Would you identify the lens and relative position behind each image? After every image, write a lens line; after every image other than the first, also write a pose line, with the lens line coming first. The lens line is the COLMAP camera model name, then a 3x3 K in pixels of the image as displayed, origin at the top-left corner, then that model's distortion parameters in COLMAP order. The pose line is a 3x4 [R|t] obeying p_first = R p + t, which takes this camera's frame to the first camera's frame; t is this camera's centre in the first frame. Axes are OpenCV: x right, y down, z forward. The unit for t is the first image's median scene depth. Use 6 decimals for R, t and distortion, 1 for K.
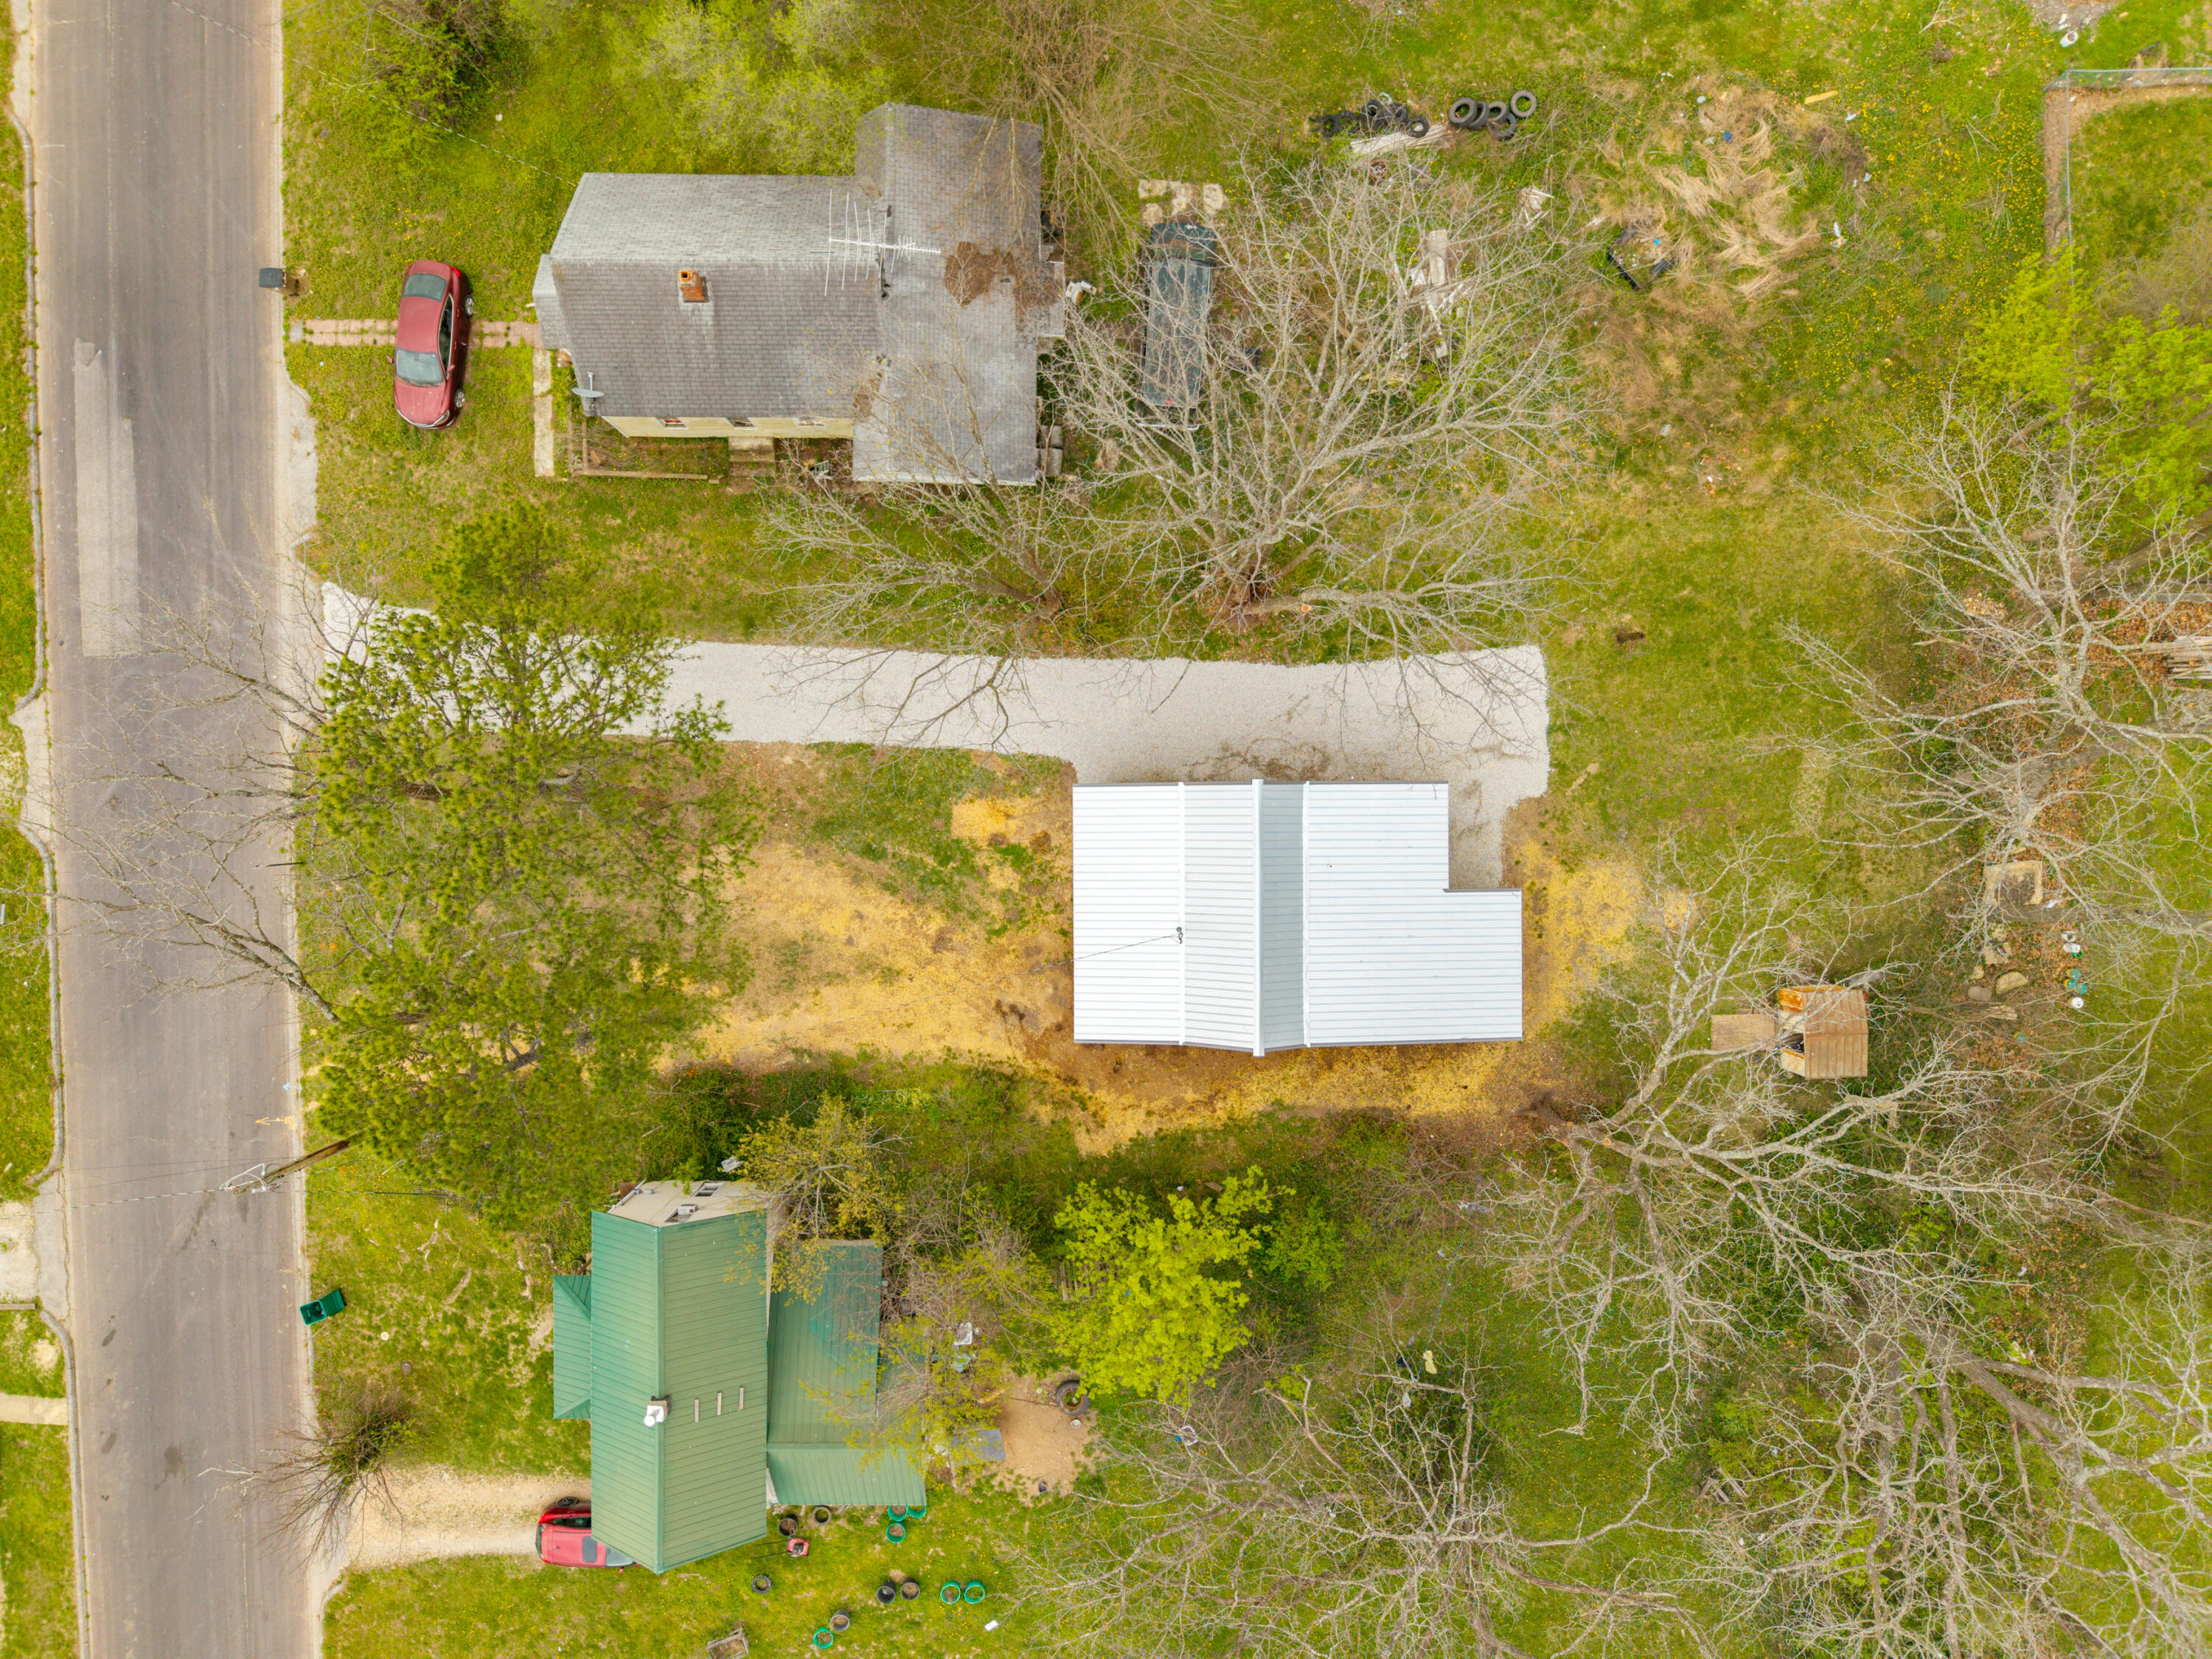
lens RADIAL K [[1527.4, 0, 1106.0], [0, 1527.4, 829.5], [0, 0, 1]] dist [0.007901, 0.001860]
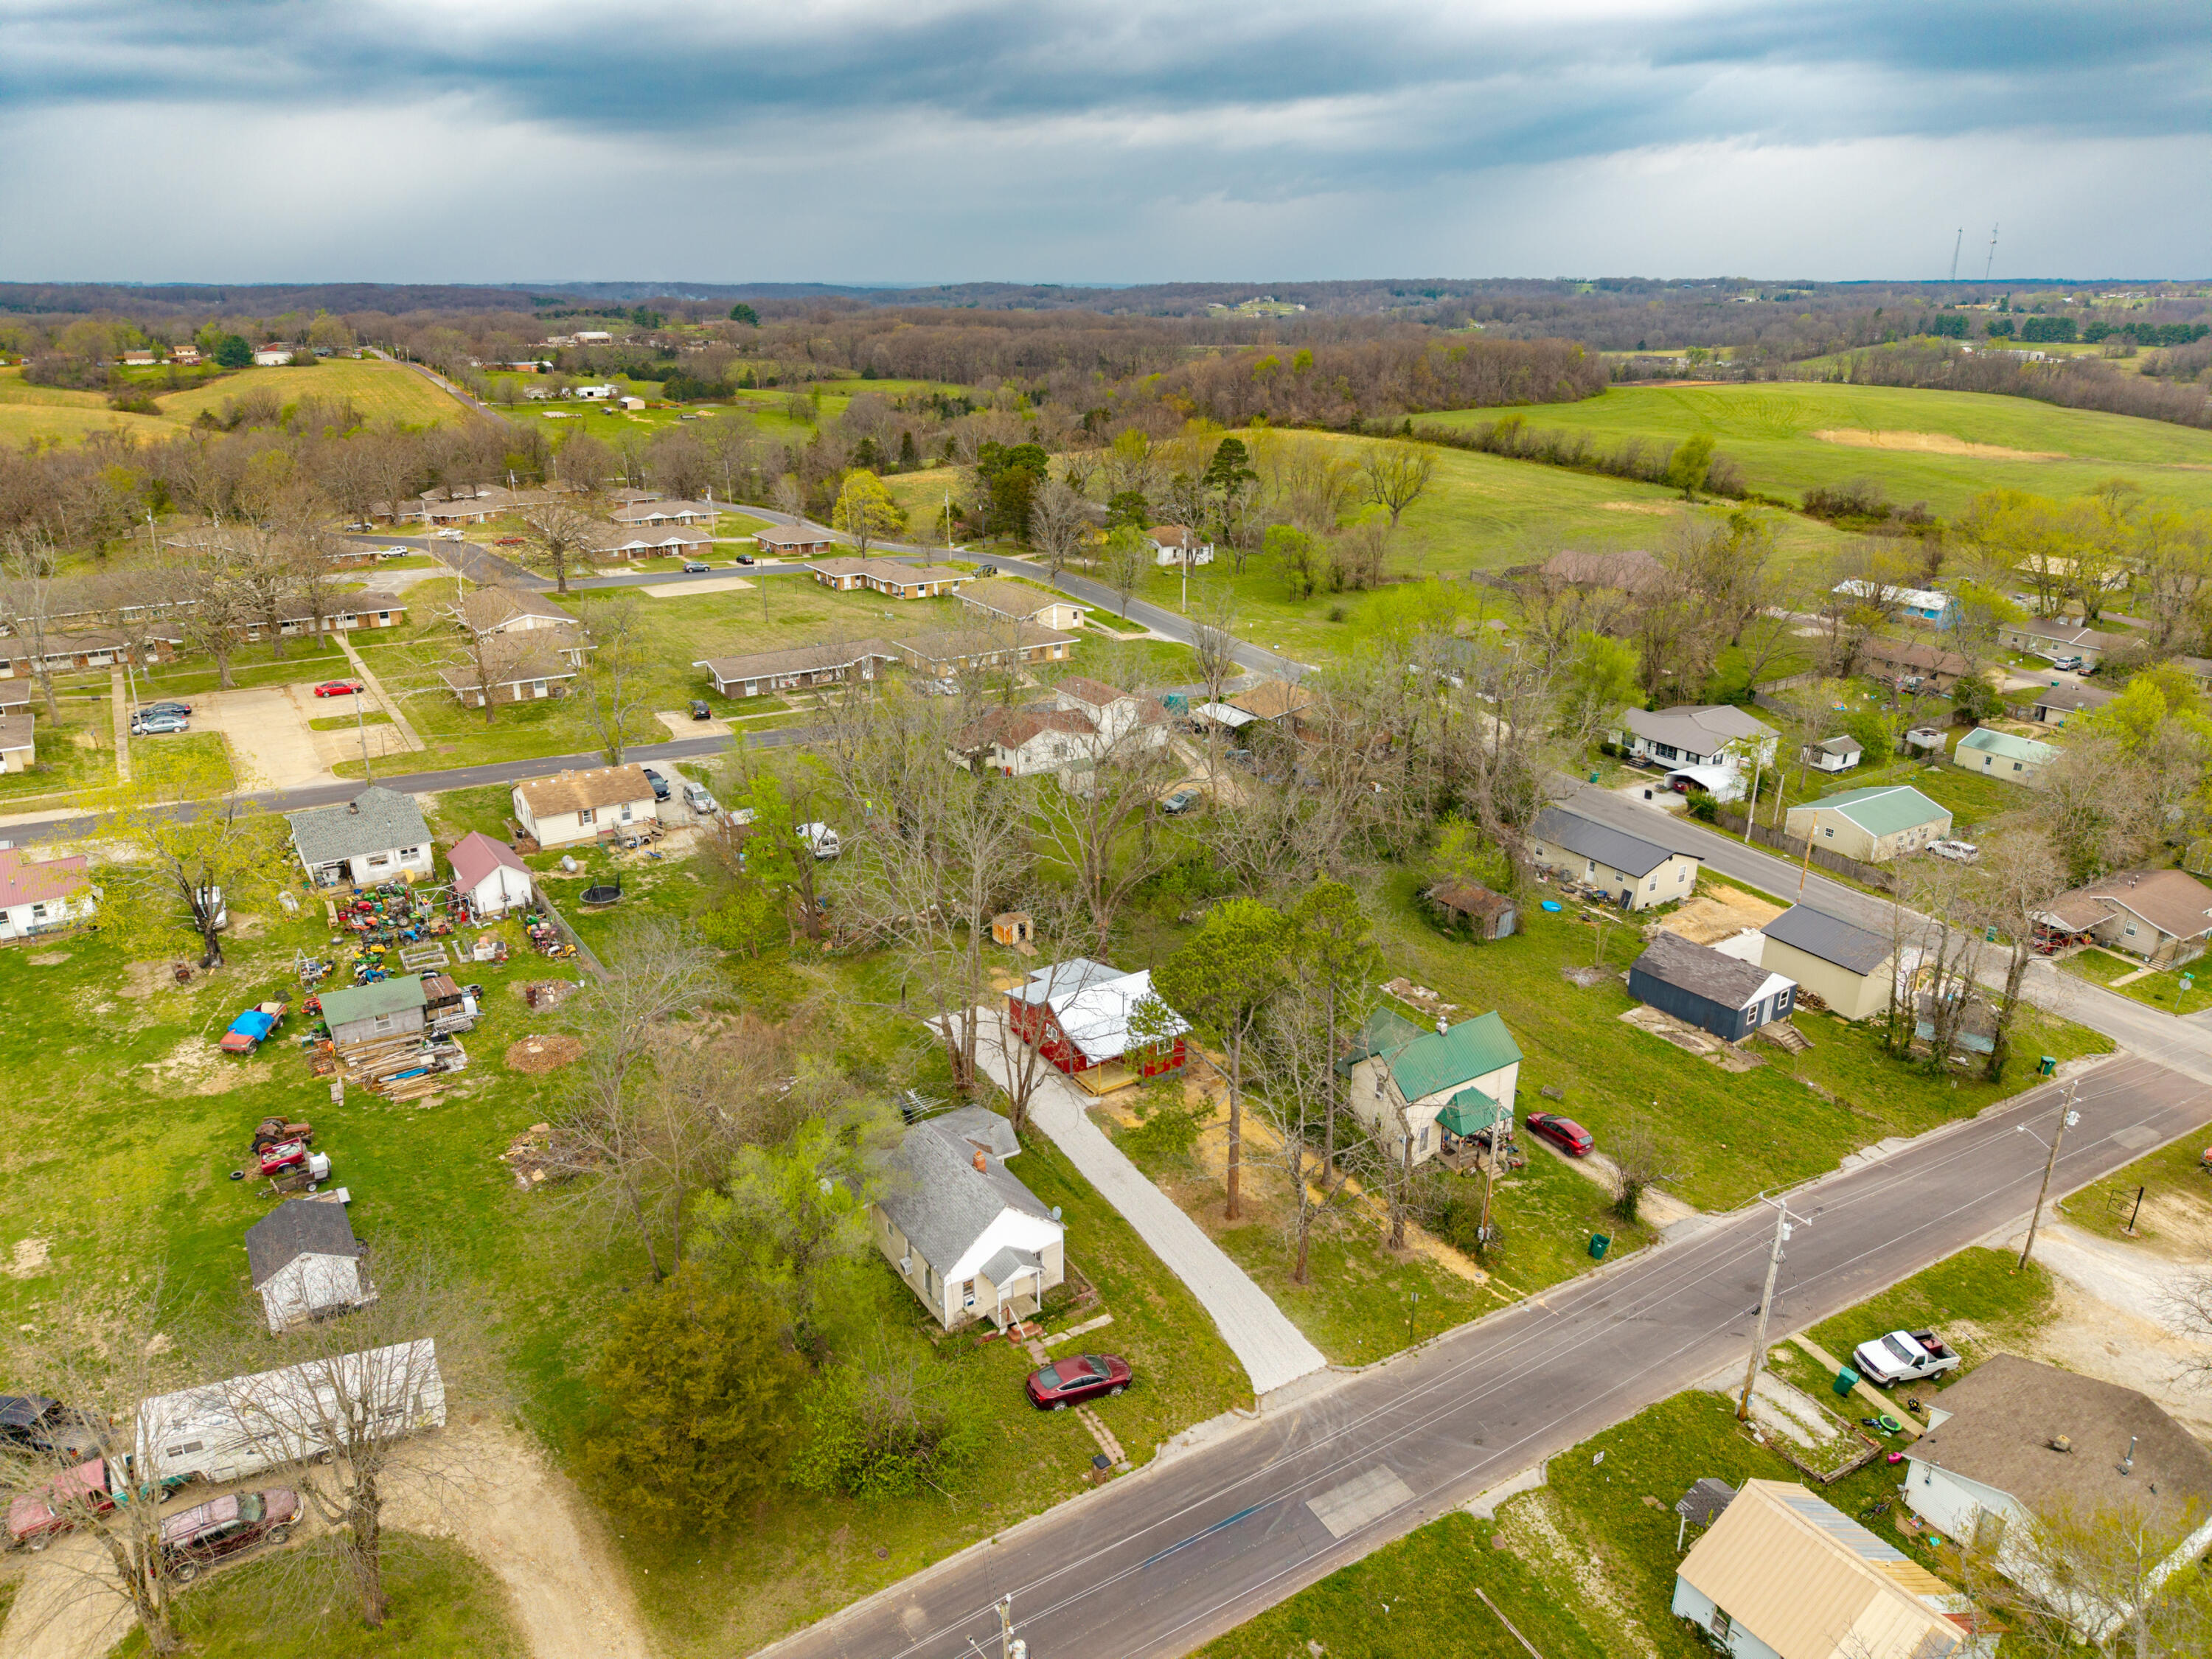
lens RADIAL K [[1477.9, 0, 1101.0], [0, 1477.9, 828.7], [0, 0, 1]] dist [0.031852, -0.025220]
pose [[-0.547670, -0.298805, 0.781520, -1.390611], [0.836692, -0.193377, 0.512398, -0.916409], [-0.001979, 0.934516, 0.355915, -0.002554]]
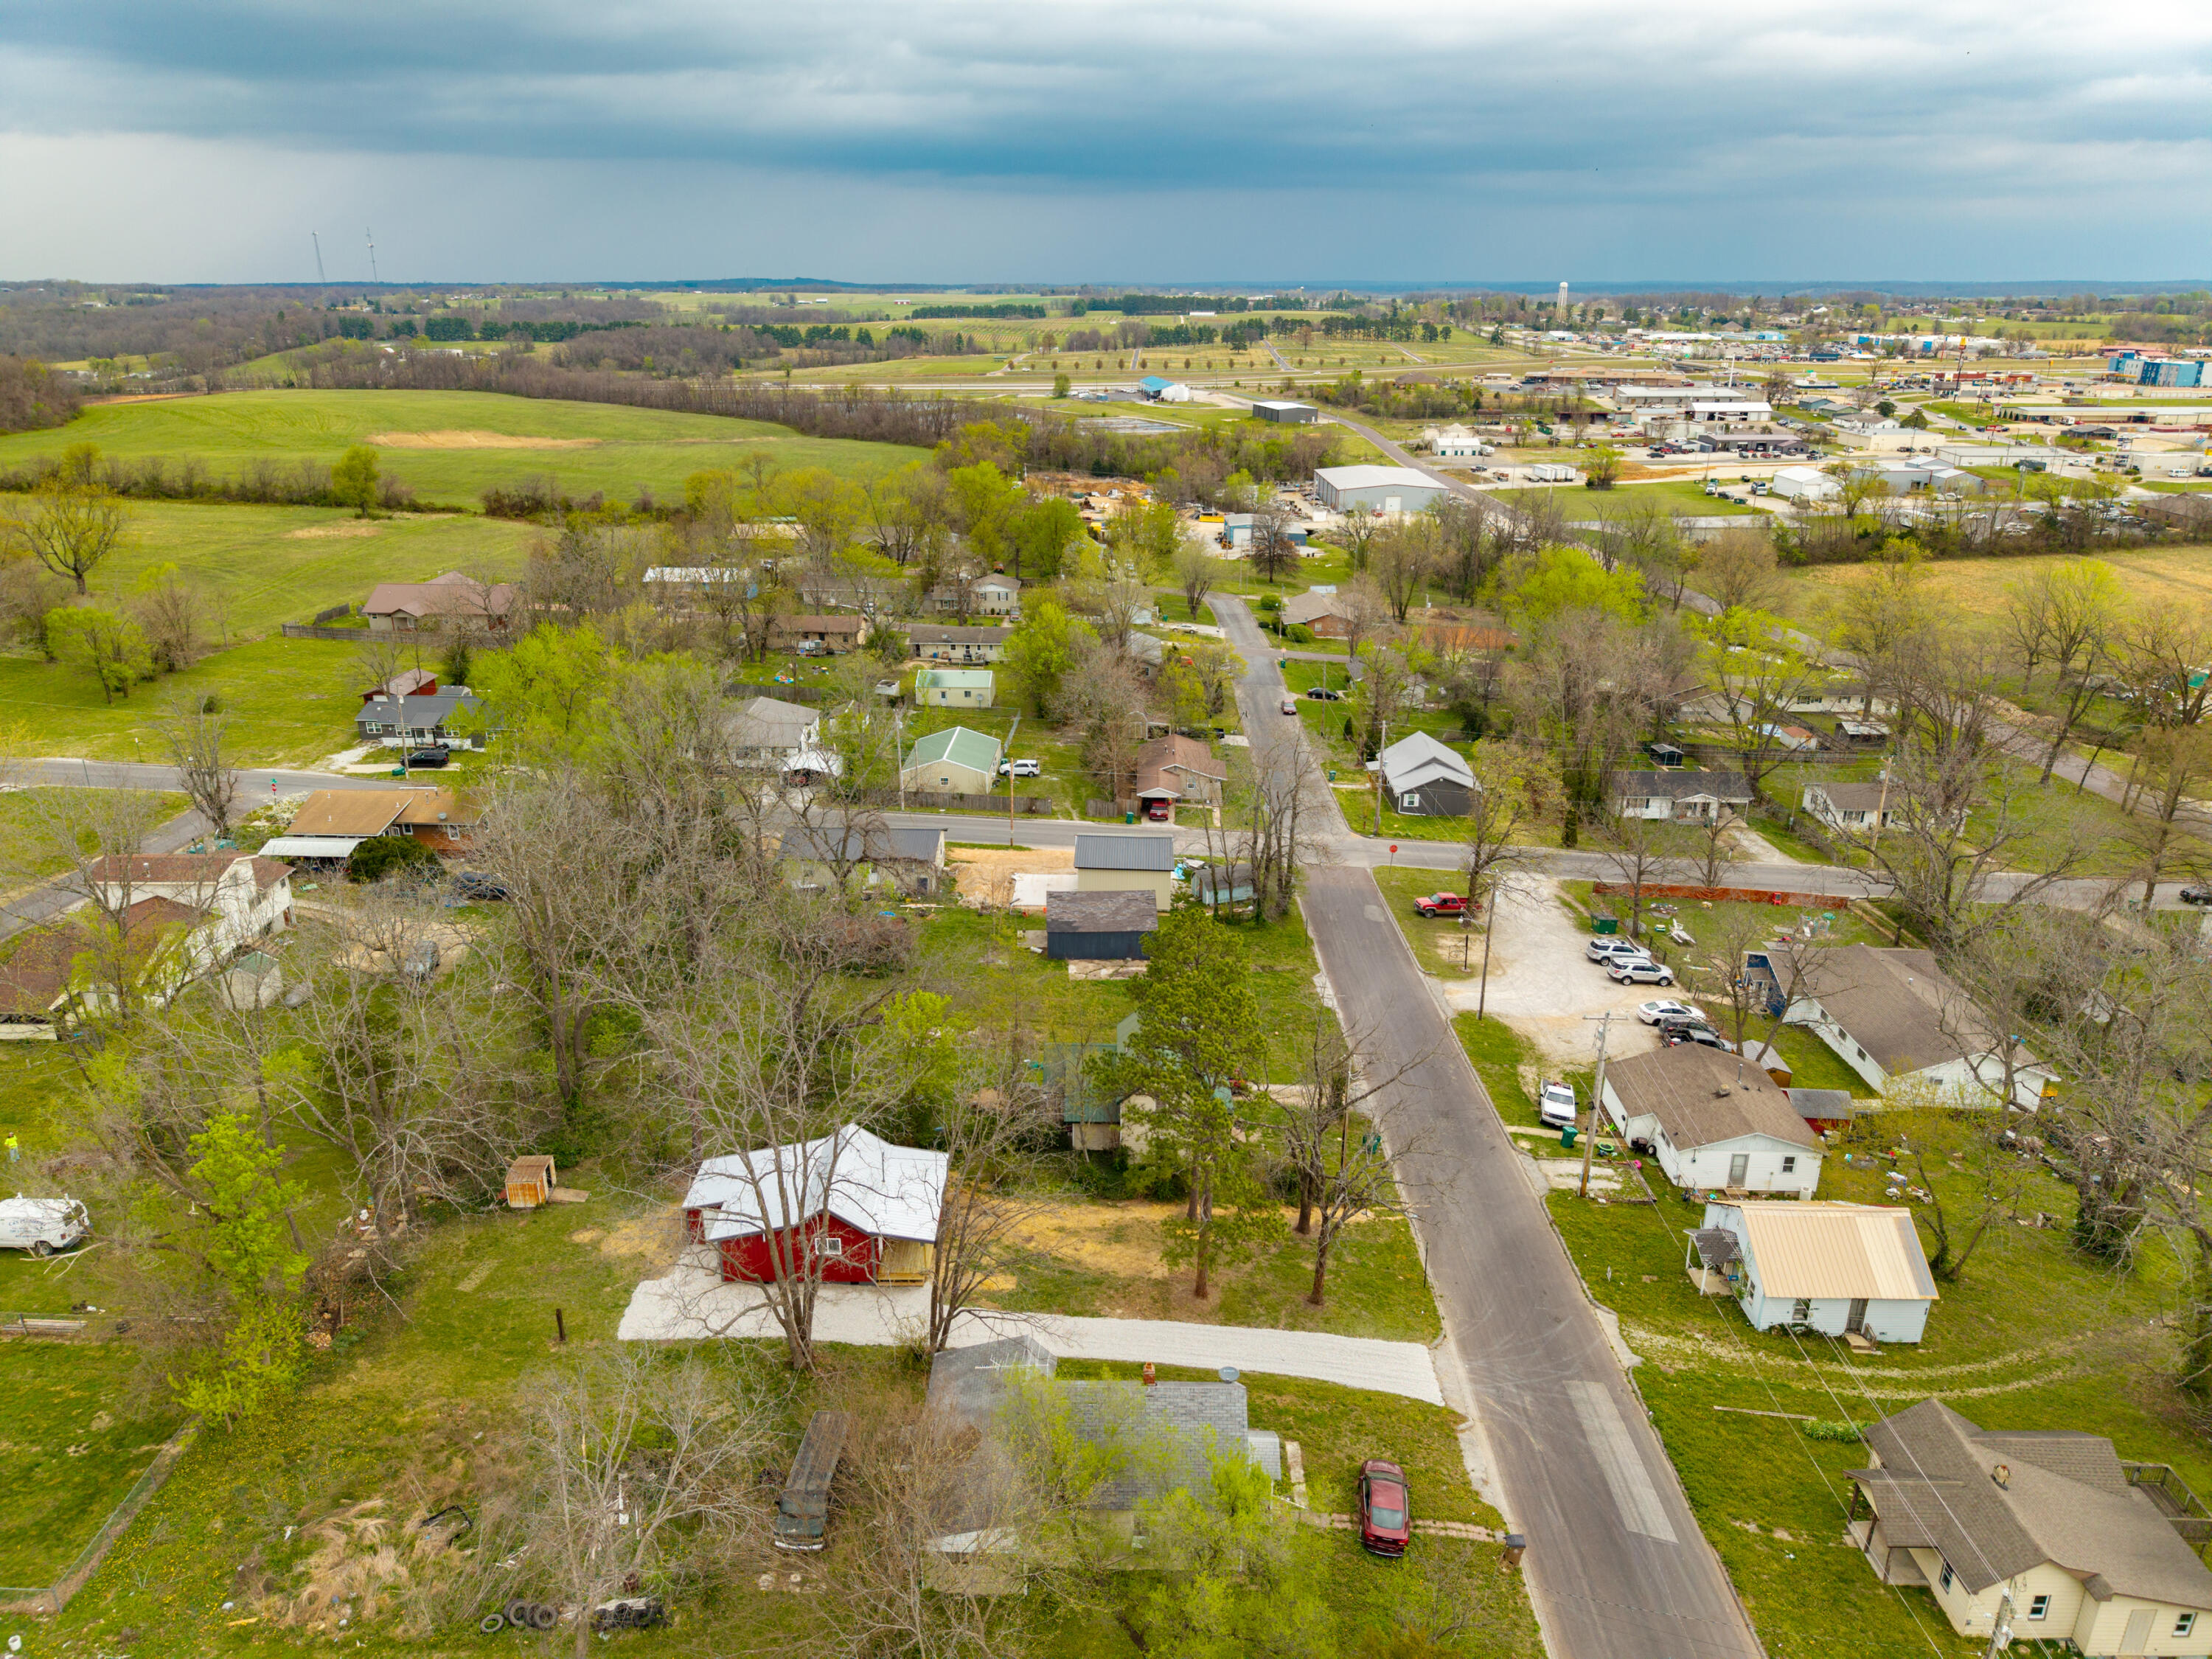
lens RADIAL K [[1488.7, 0, 1106.0], [0, 1488.7, 829.5], [0, 0, 1]] dist [-0.001671, 0.000455]
pose [[-0.999935, -0.010463, 0.004474, -0.196780], [0.007855, -0.350175, 0.936651, -1.301436], [-0.008233, 0.936626, 0.350235, 0.005960]]
